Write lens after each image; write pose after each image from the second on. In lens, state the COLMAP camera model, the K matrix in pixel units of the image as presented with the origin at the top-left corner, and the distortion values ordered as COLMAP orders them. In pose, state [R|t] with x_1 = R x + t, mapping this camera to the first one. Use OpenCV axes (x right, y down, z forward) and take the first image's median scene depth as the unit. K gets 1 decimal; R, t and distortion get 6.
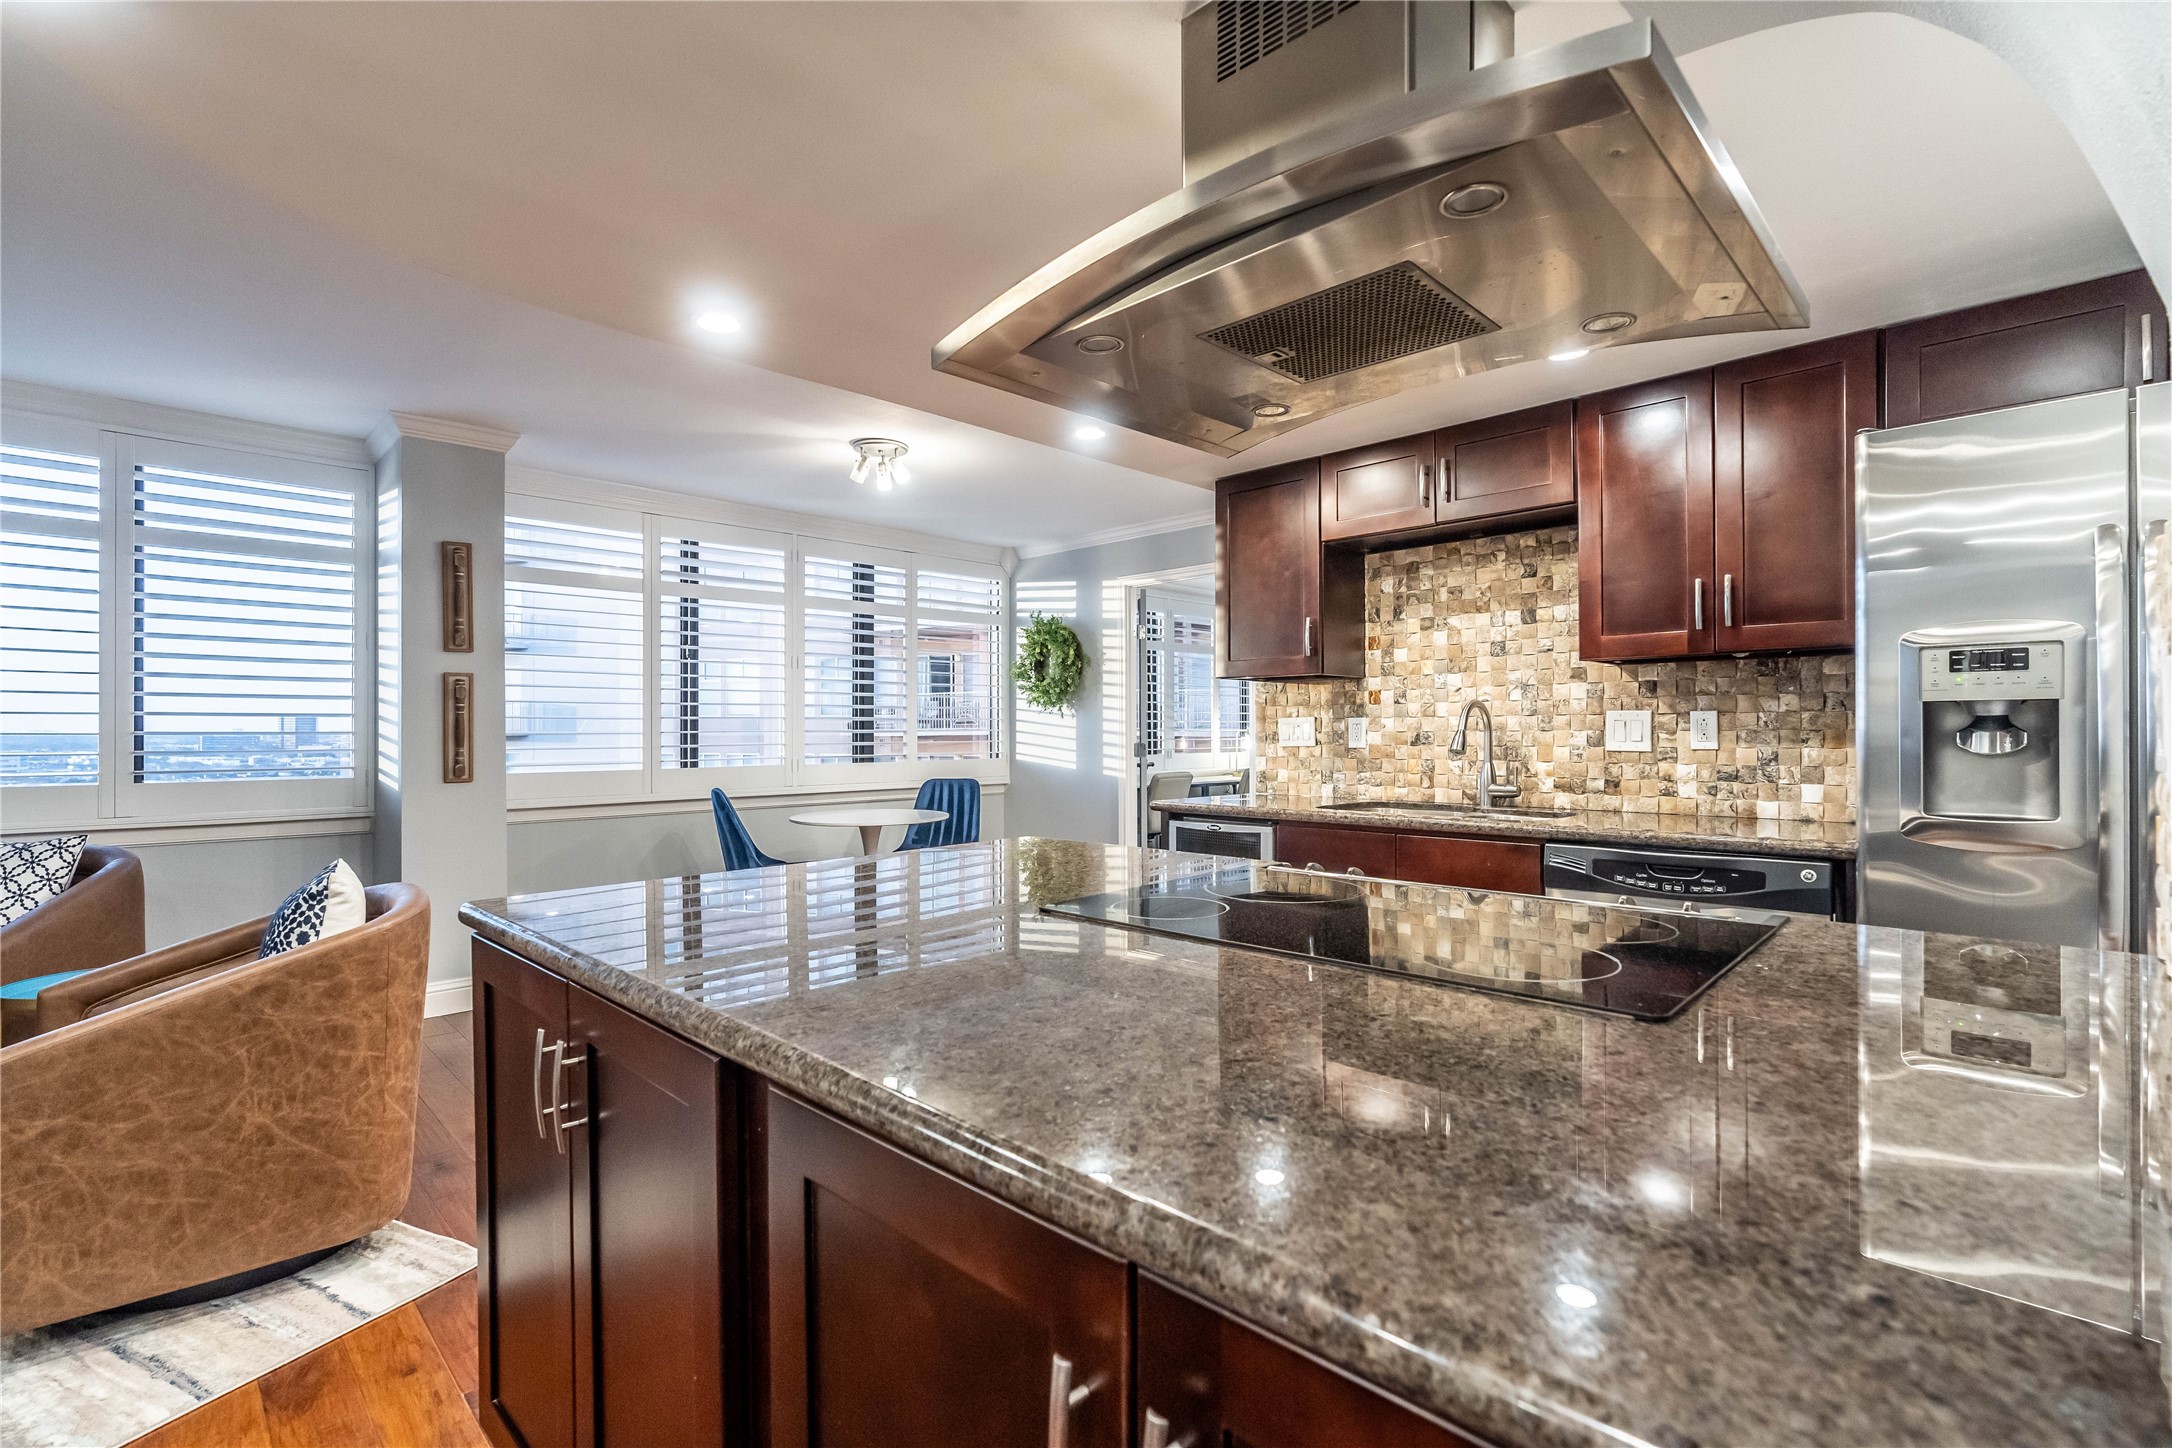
lens RADIAL K [[975.6, 0, 1074.0], [0, 975.6, 725.6], [0, 0, 1]] dist [-0.005637, 0.001165]
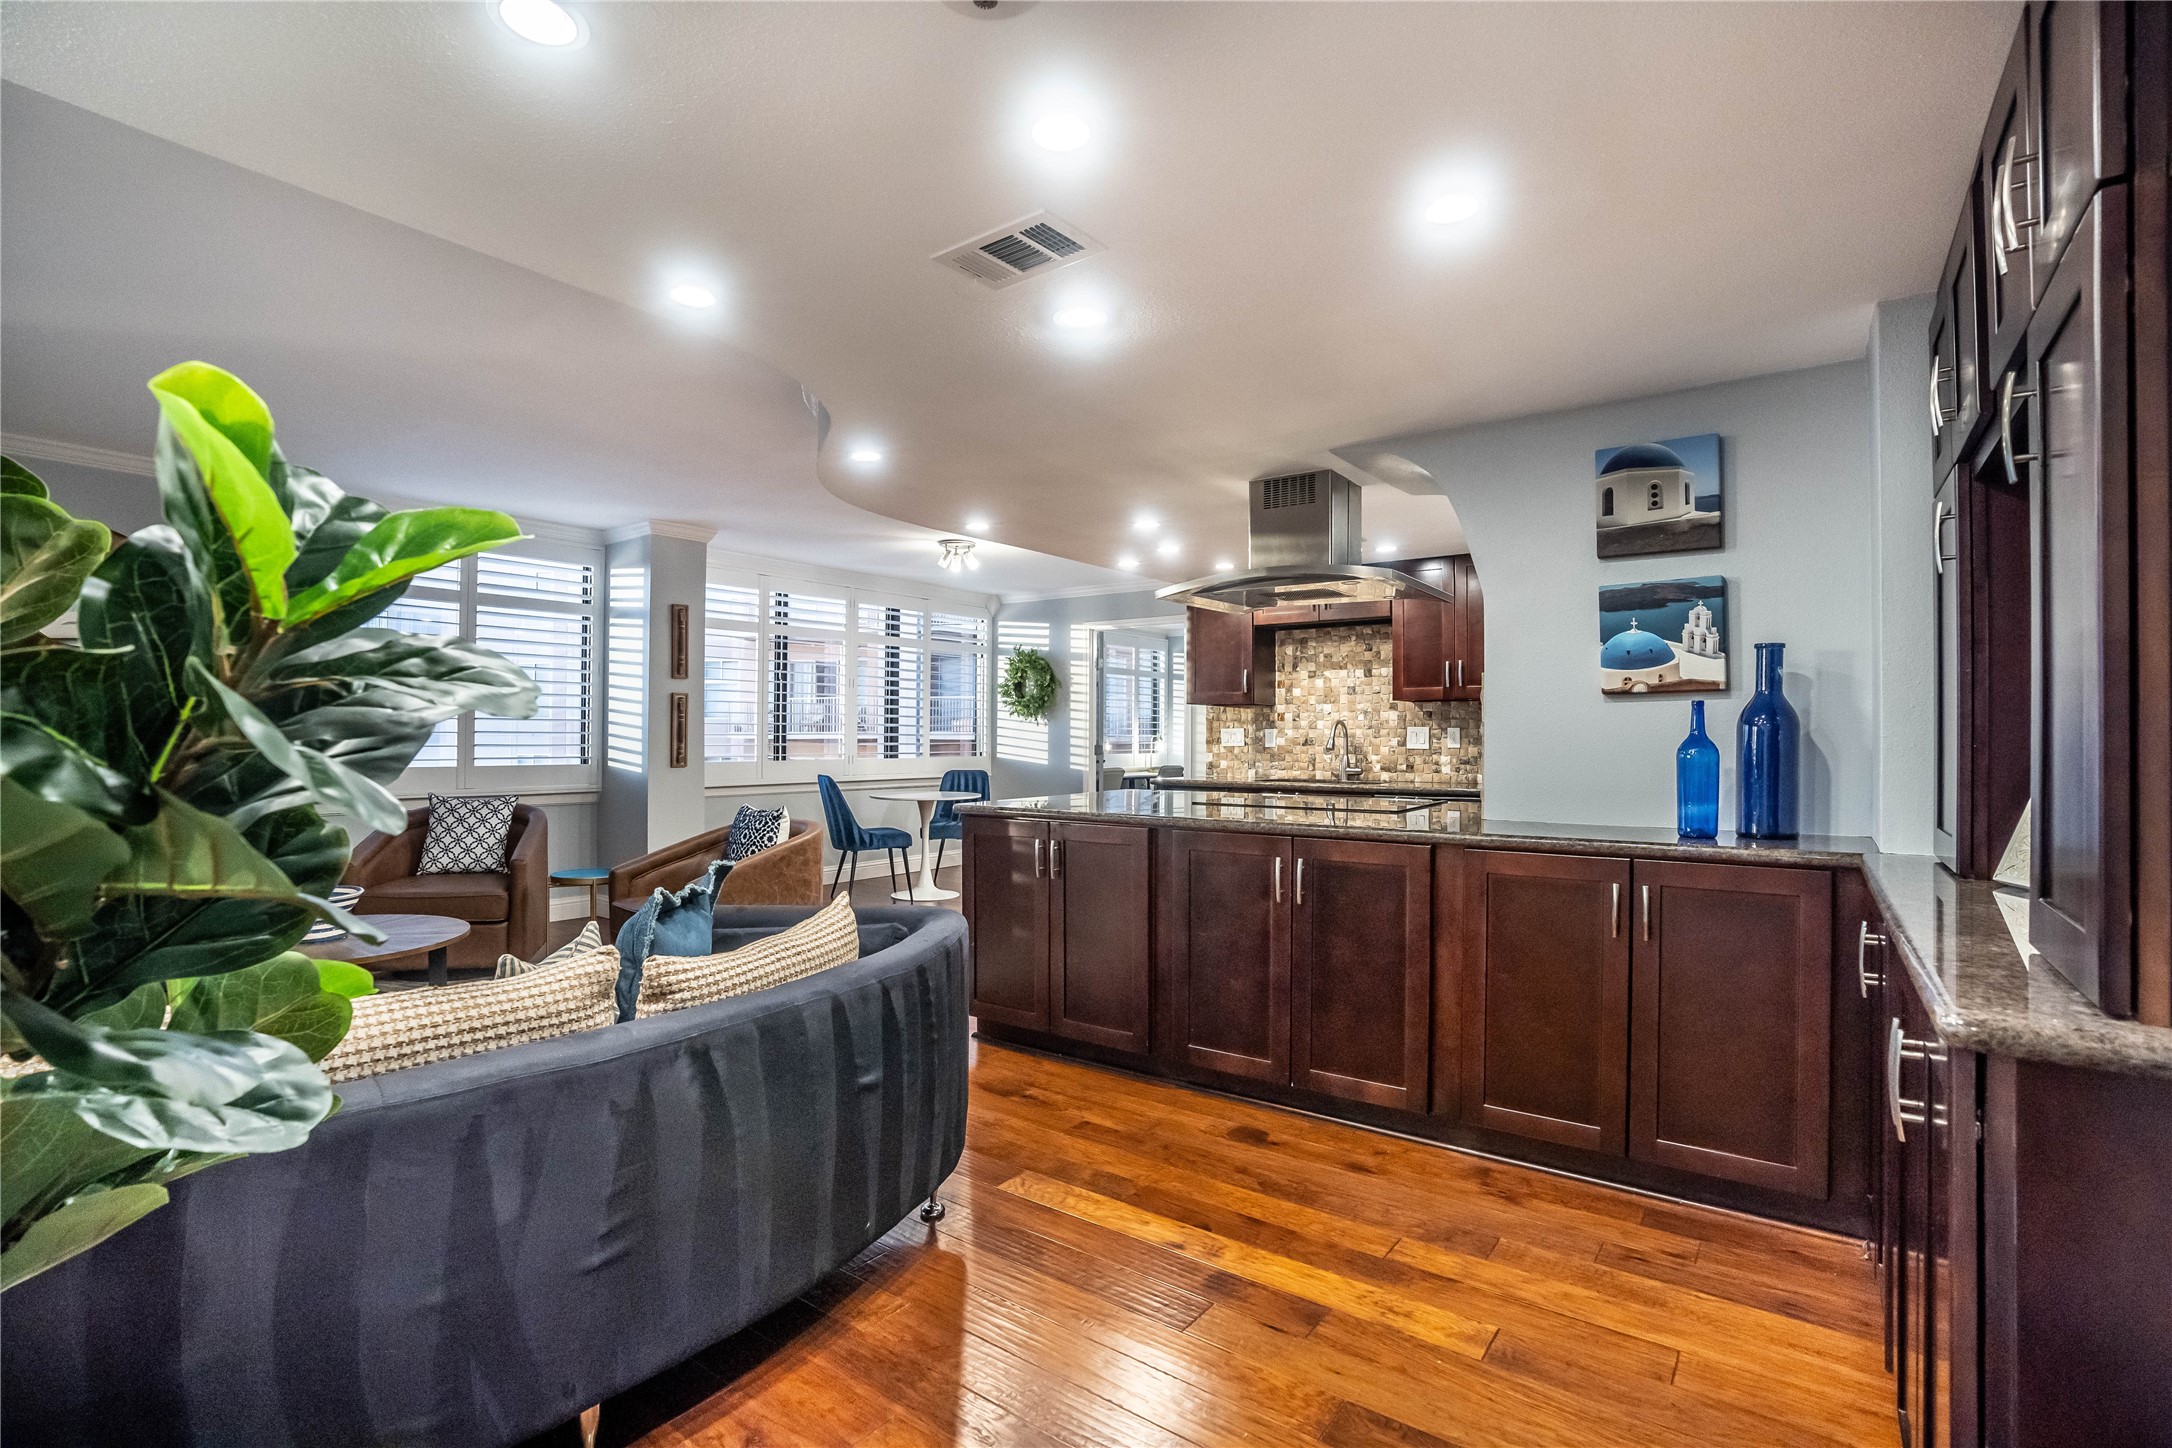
lens RADIAL K [[975.6, 0, 1084.7], [0, 975.6, 728.8], [0, 0, 1]] dist [-0.005637, 0.001165]
pose [[0.988723, 0.008327, 0.149527, -0.261051], [-0.008004, 0.999964, -0.002758, -0.001142], [-0.149545, 0.001530, 0.988754, -0.574979]]
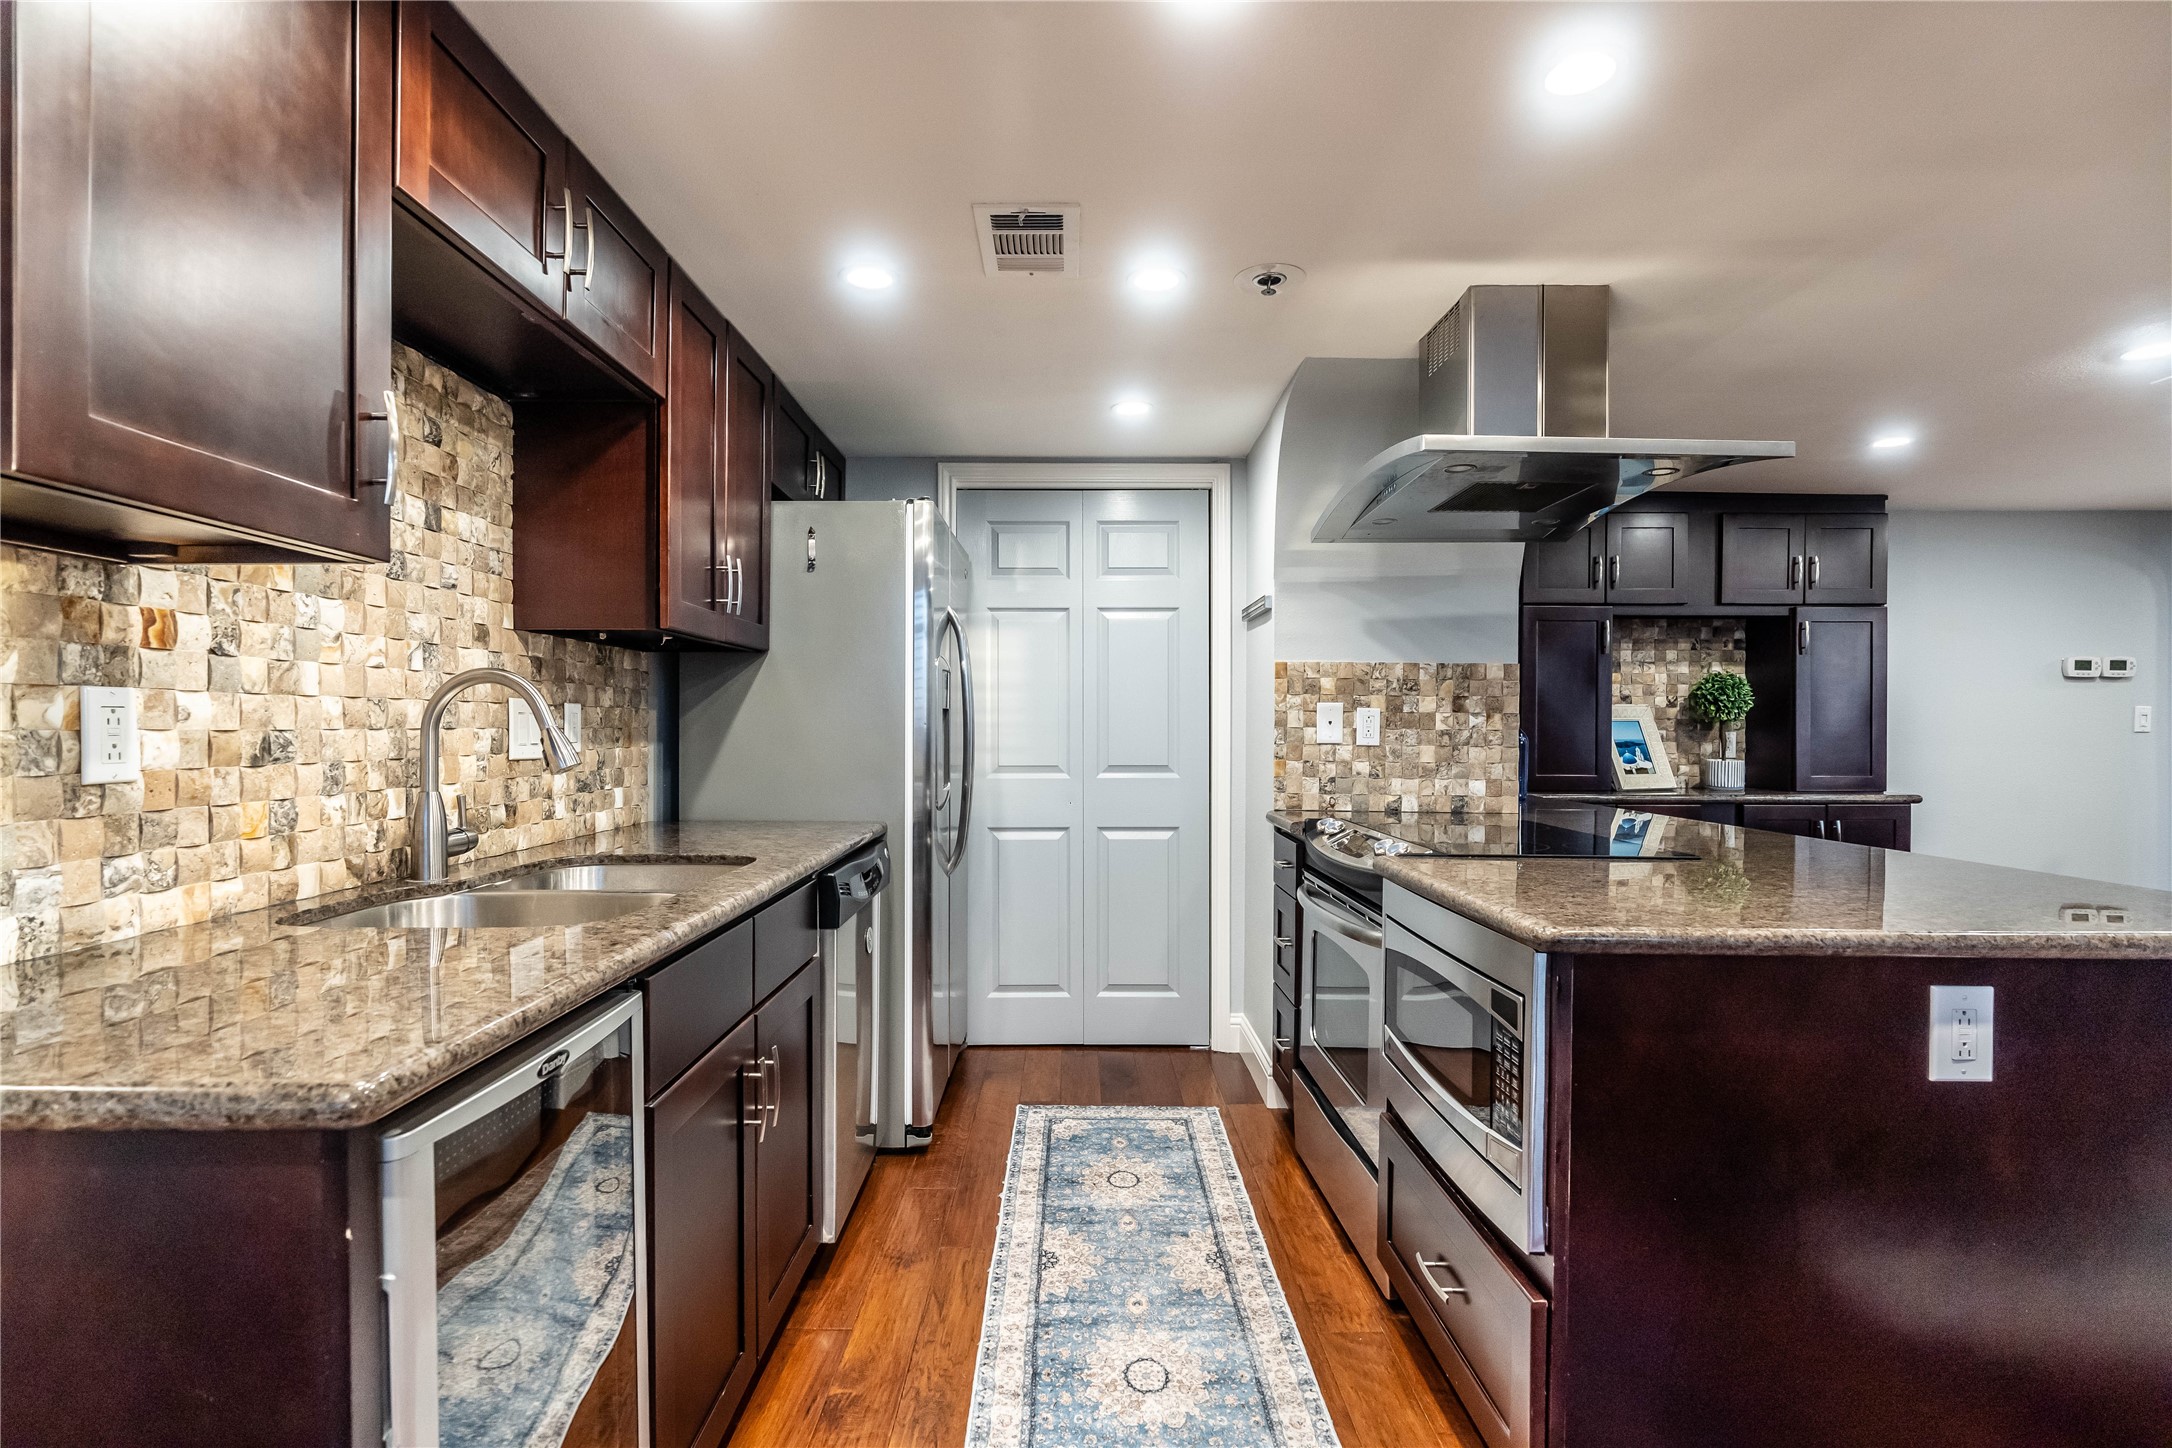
lens RADIAL K [[1055.1, 0, 1081.5], [0, 1055.1, 730.4], [0, 0, 1]] dist [-0.032825, 0.007463]
pose [[-0.715310, 0.004437, 0.698793, -0.162436], [0.001695, 0.999988, -0.004613, 0.007934], [-0.698805, -0.002115, -0.715309, 0.974864]]
